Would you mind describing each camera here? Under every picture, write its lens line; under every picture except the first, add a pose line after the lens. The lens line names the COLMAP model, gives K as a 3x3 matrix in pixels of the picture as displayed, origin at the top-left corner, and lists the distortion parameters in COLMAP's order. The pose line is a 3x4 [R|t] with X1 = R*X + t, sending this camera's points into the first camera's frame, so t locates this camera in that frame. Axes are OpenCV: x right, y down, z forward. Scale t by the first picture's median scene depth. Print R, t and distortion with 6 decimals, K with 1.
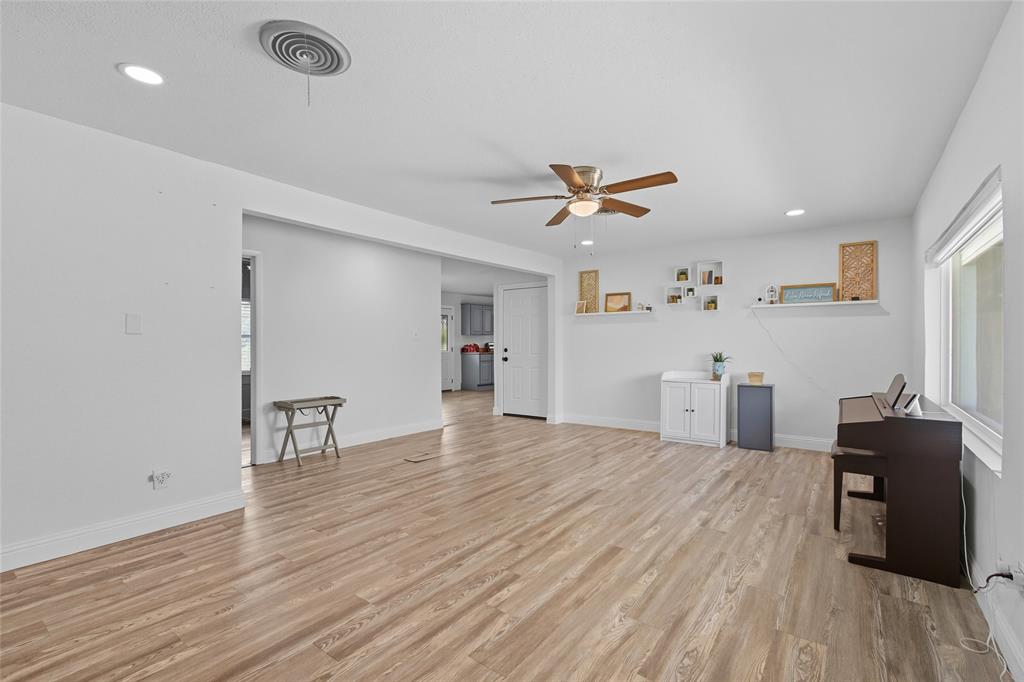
lens RADIAL K [[461.4, 0, 511.8], [0, 461.4, 346.3], [0, 0, 1]] dist [-0.030703, 0.016537]
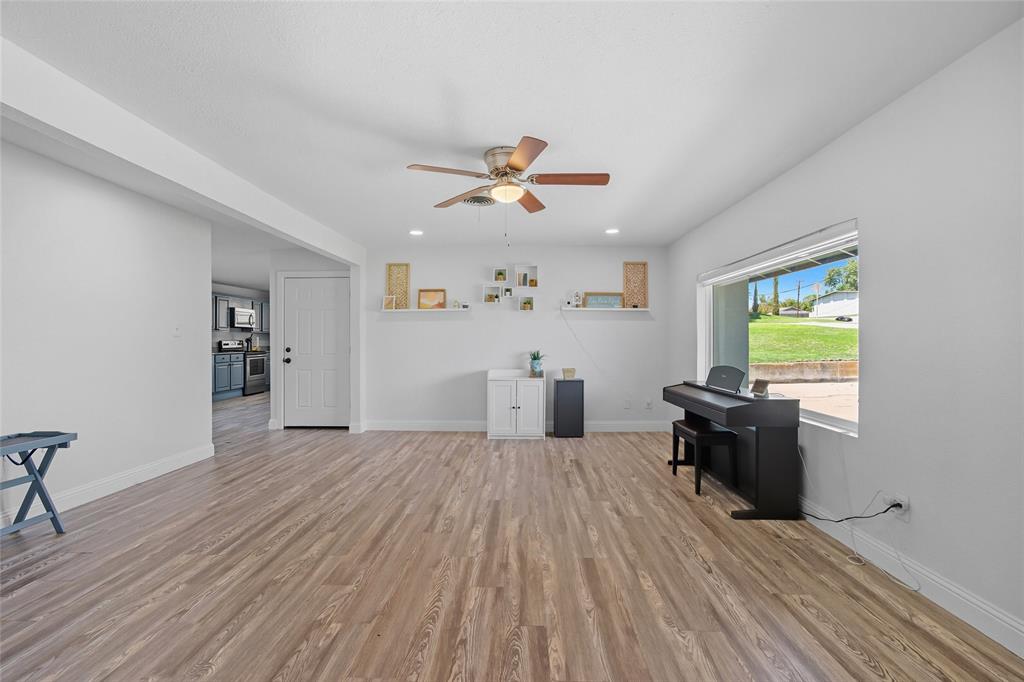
lens RADIAL K [[454.9, 0, 513.7], [0, 454.9, 340.9], [0, 0, 1]] dist [-0.062787, 0.053421]
pose [[0.815120, 0.002214, 0.579288, -0.238441], [0.001944, 0.999977, -0.006557, -0.002433], [-0.579289, 0.006471, 0.815096, 0.183167]]
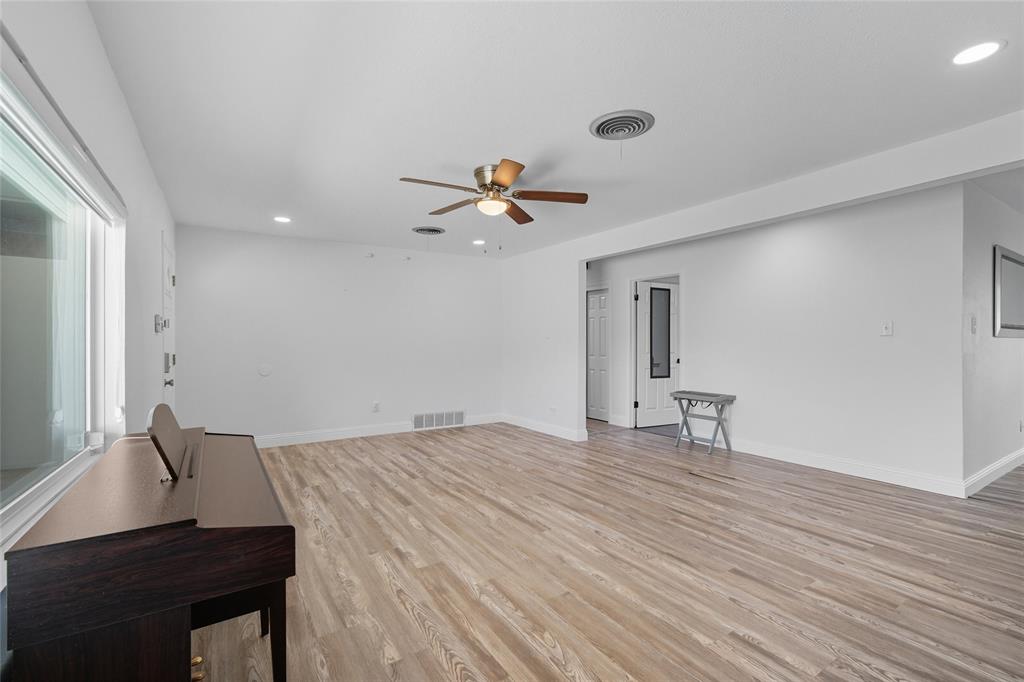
lens RADIAL K [[454.9, 0, 513.7], [0, 454.9, 340.9], [0, 0, 1]] dist [-0.062787, 0.053421]
pose [[-0.349055, -0.000692, -0.937102, 0.720170], [-0.001342, 0.999999, -0.000239, -0.009269], [0.937101, 0.001174, -0.349055, 0.945296]]
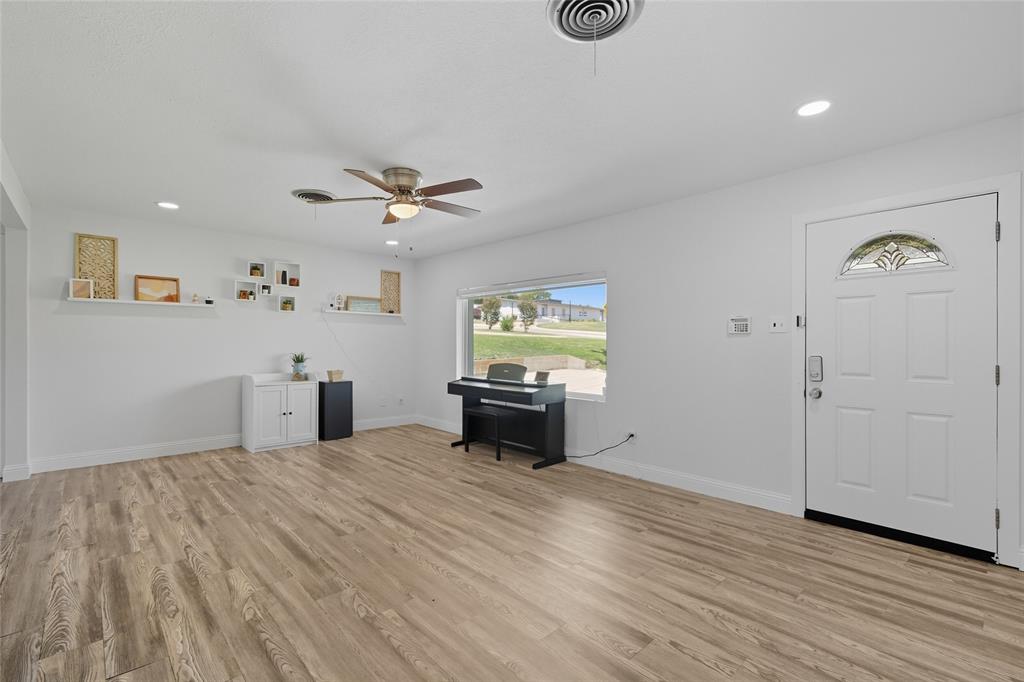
lens RADIAL K [[457.2, 0, 512.0], [0, 457.2, 341.0], [0, 0, 1]] dist [-0.001948, 0.000660]
pose [[0.178623, 0.009542, 0.983871, -0.536269], [0.001265, 0.999950, -0.009927, -0.003487], [-0.983917, 0.003017, 0.178602, 0.403591]]
